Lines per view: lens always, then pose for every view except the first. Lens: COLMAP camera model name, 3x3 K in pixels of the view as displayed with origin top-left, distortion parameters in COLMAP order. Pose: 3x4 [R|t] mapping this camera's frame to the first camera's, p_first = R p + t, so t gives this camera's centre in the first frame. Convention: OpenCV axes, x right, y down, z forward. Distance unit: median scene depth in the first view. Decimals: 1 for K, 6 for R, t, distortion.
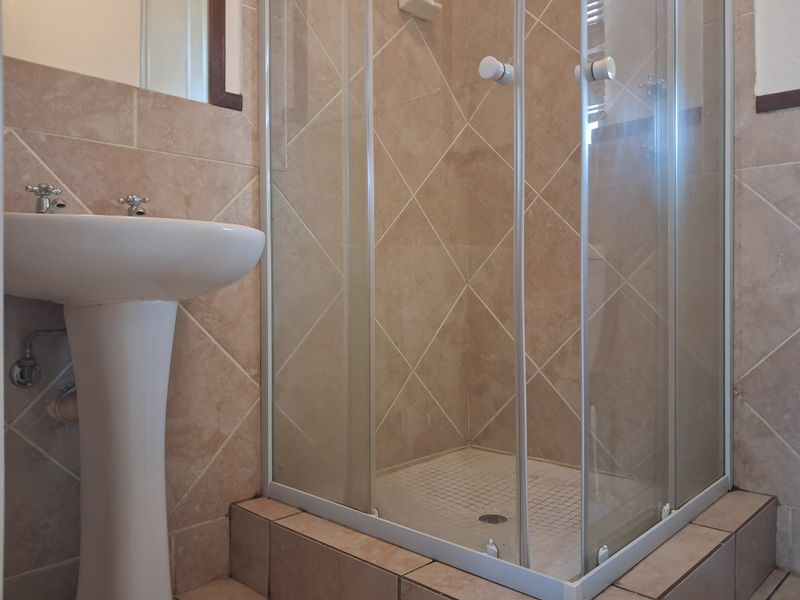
lens RADIAL K [[641.6, 0, 403.6], [0, 641.6, 294.8], [0, 0, 1]] dist [-0.000518, -0.007247]
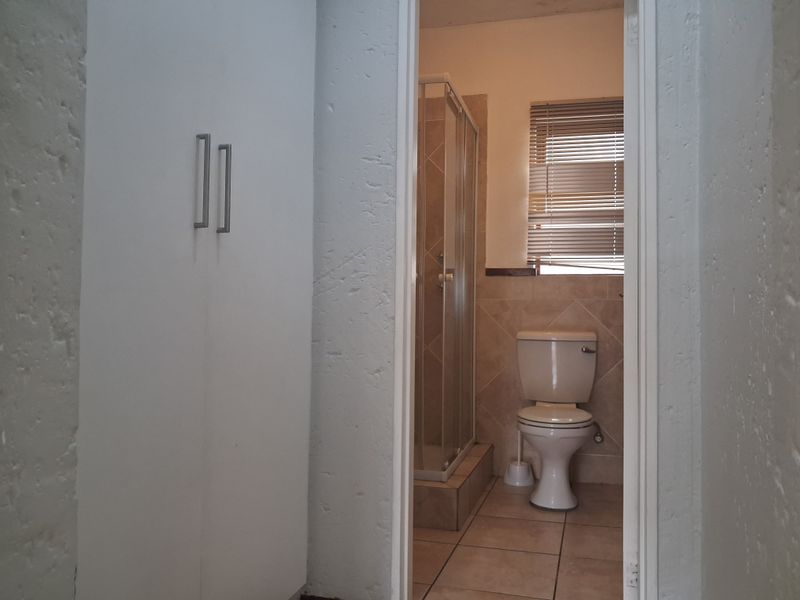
lens RADIAL K [[641.6, 0, 403.6], [0, 641.6, 294.8], [0, 0, 1]] dist [-0.000518, -0.007247]
pose [[0.886328, 0.021699, 0.462549, -0.762272], [-0.004064, 0.999228, -0.039087, -0.124501], [-0.463040, 0.032764, 0.885732, -0.882767]]
